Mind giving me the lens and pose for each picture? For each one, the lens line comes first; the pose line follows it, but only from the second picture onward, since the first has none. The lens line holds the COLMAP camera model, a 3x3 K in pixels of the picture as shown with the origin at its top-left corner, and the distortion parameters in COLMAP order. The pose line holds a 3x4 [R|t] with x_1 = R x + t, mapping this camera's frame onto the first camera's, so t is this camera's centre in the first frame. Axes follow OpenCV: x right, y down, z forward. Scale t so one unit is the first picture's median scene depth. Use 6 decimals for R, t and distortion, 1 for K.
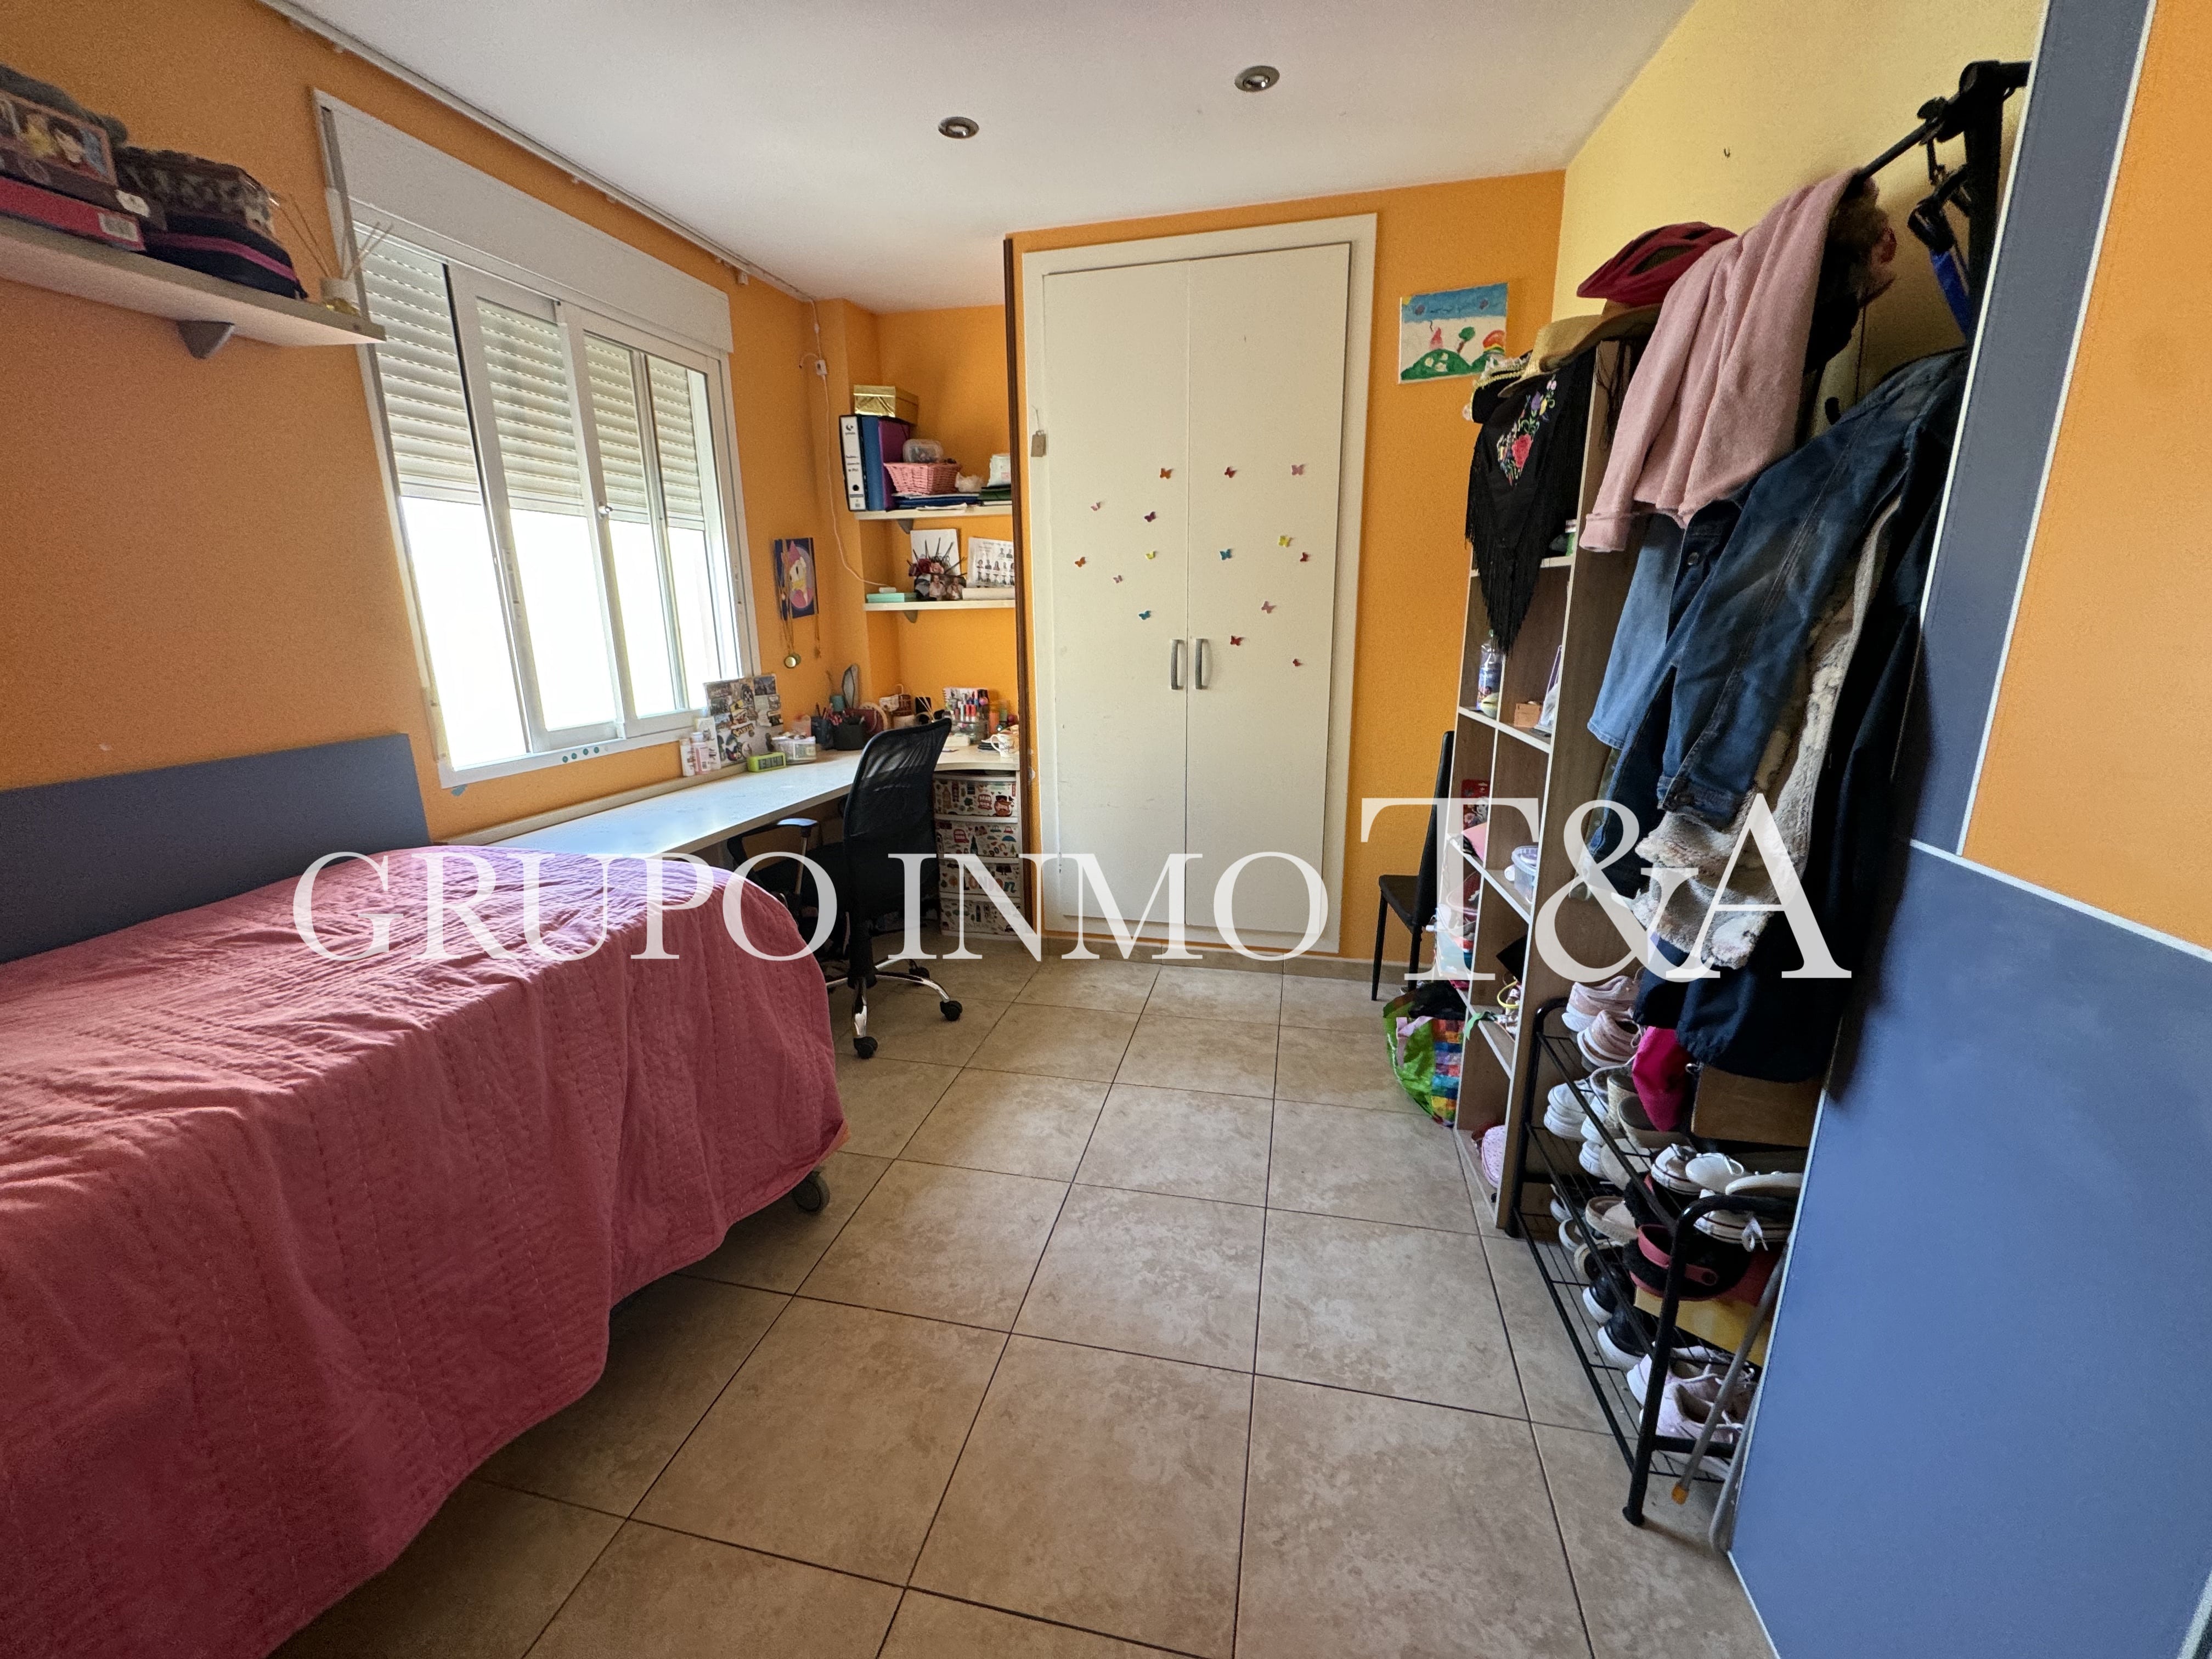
lens RADIAL K [[880.5, 0, 1107.7], [0, 880.5, 825.2], [0, 0, 1]] dist [-0.002948, -0.000402]
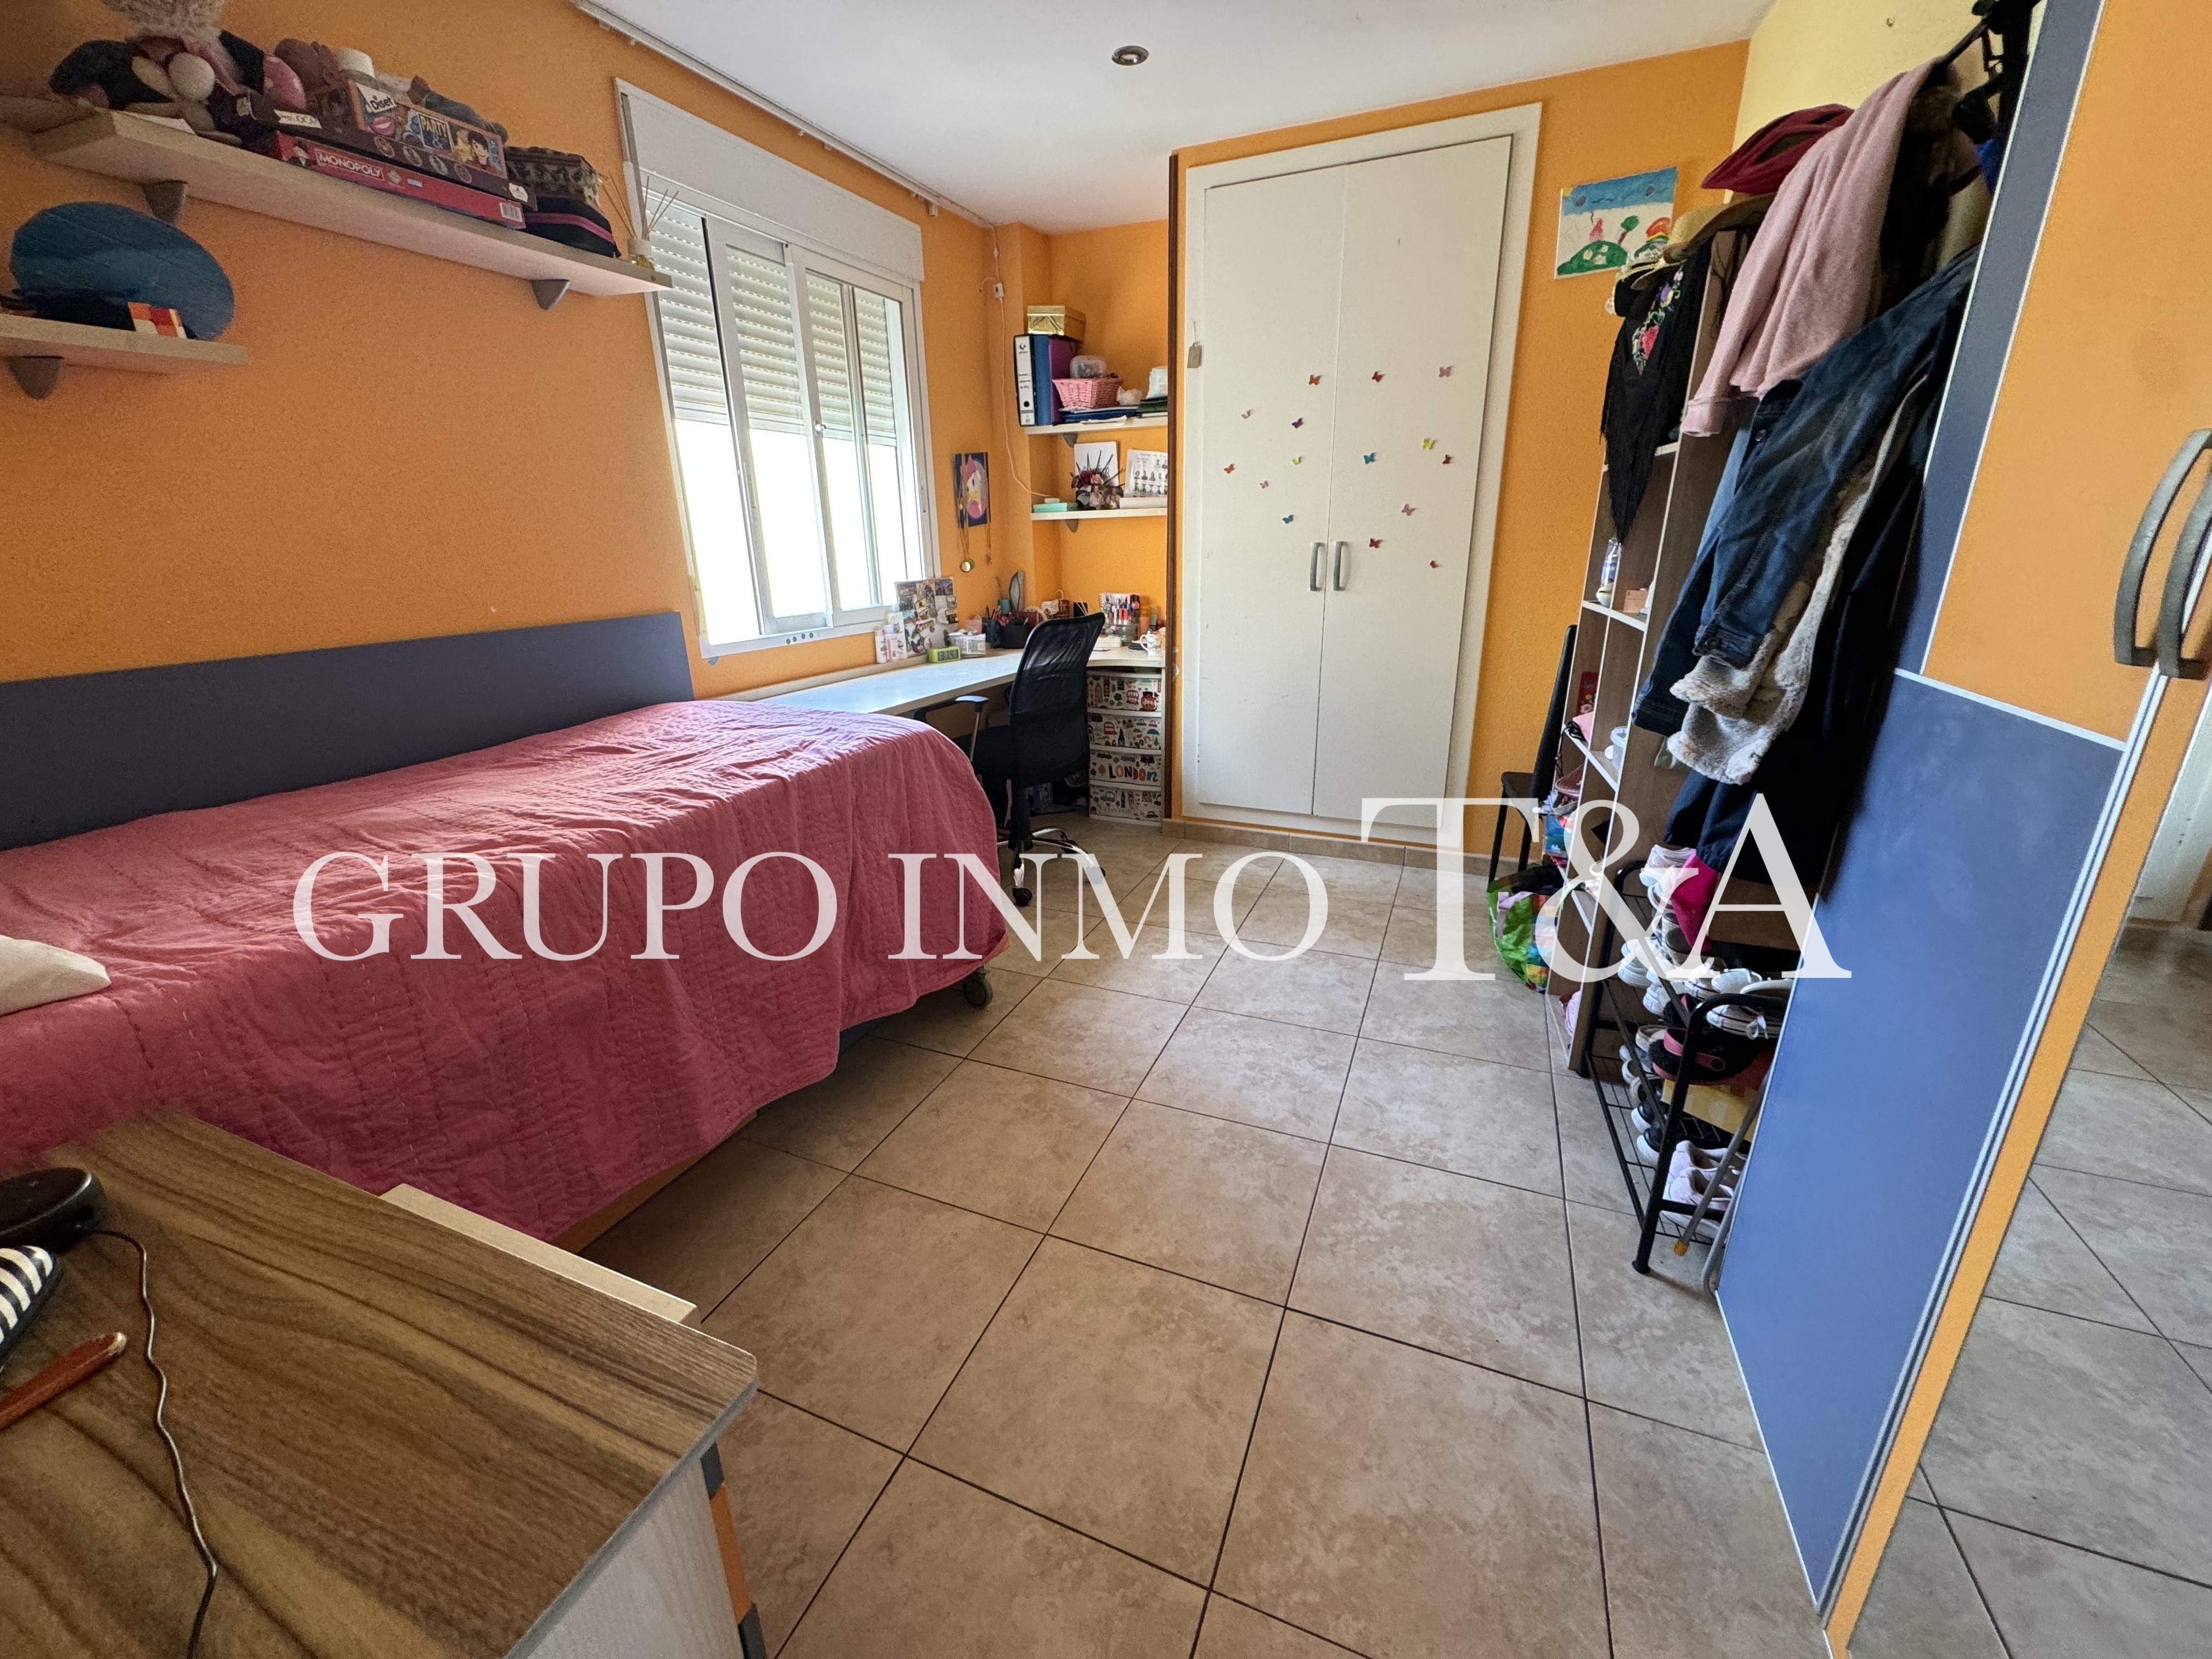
lens RADIAL K [[880.5, 0, 1108.1], [0, 880.5, 827.3], [0, 0, 1]] dist [-0.002948, -0.000402]
pose [[0.984882, 0.050001, -0.165850, 0.039121], [-0.036598, 0.995885, 0.082913, 0.086101], [0.169314, -0.075590, 0.982659, -0.181407]]
